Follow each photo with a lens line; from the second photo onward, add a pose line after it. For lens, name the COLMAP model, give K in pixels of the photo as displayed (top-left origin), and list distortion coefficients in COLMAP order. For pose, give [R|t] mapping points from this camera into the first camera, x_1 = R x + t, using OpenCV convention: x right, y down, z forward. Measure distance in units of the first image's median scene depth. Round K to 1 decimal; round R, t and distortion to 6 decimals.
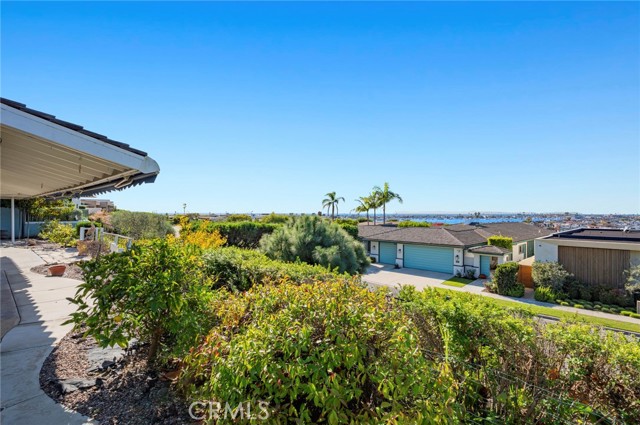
lens RADIAL K [[315.4, 0, 320.0], [0, 315.4, 212.5], [0, 0, 1]] dist [-0.001038, -0.000549]
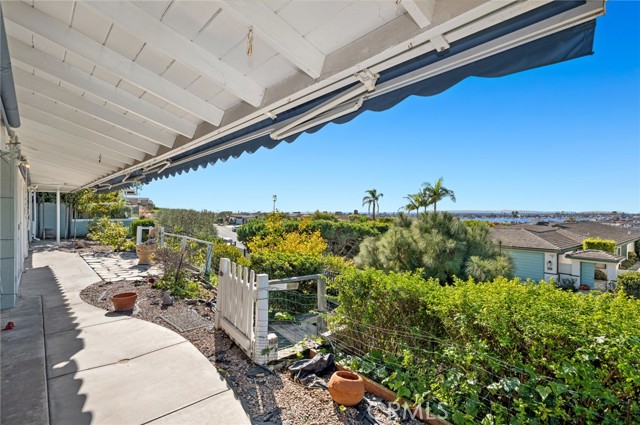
lens RADIAL K [[313.1, 0, 320.0], [0, 313.1, 212.5], [0, 0, 1]] dist [0.003541, 0.000285]
pose [[0.996596, 0.002075, -0.082417, -0.107701], [-0.001749, 0.999990, 0.004021, 0.003766], [0.082424, -0.003863, 0.996590, 0.114401]]
